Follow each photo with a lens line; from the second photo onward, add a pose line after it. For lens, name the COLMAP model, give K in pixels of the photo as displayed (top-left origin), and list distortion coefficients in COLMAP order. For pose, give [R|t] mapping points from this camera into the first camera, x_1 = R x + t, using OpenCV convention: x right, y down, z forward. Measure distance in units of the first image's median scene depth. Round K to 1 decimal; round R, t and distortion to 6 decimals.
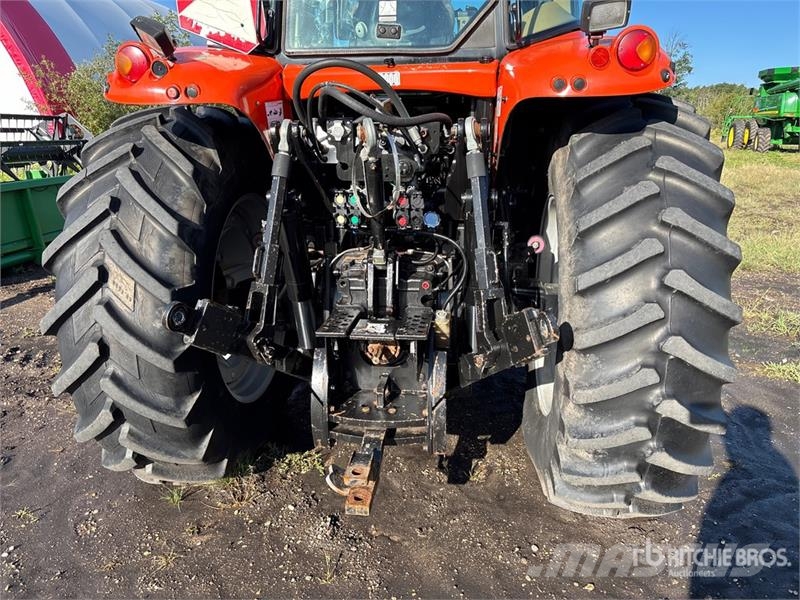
lens RADIAL K [[588.4, 0, 397.2], [0, 588.4, 298.7], [0, 0, 1]] dist [0.021425, -0.033050]
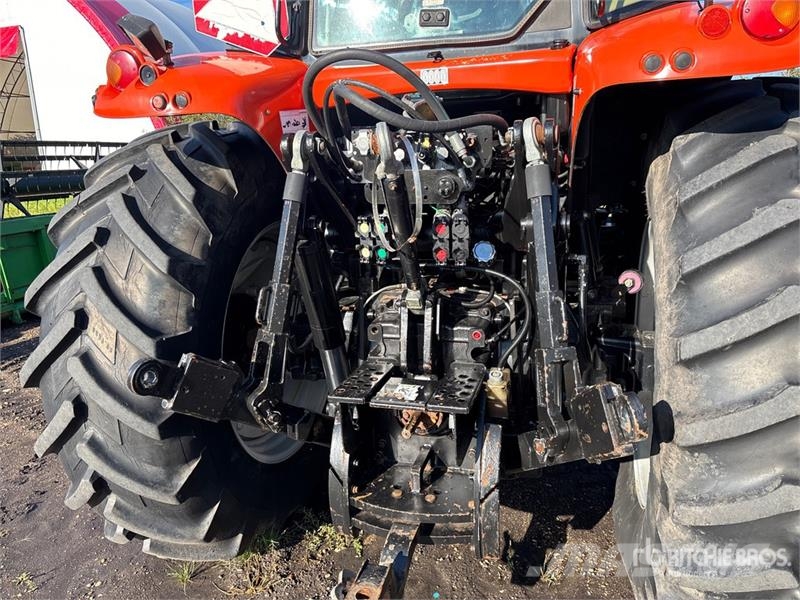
lens RADIAL K [[588.4, 0, 400.9], [0, 588.4, 297.1], [0, 0, 1]] dist [0.021425, -0.033050]
pose [[0.984890, 0.011260, -0.172813, 0.089129], [-0.016727, 0.999403, -0.030214, -0.051880], [0.172370, 0.032648, 0.984491, 0.229037]]
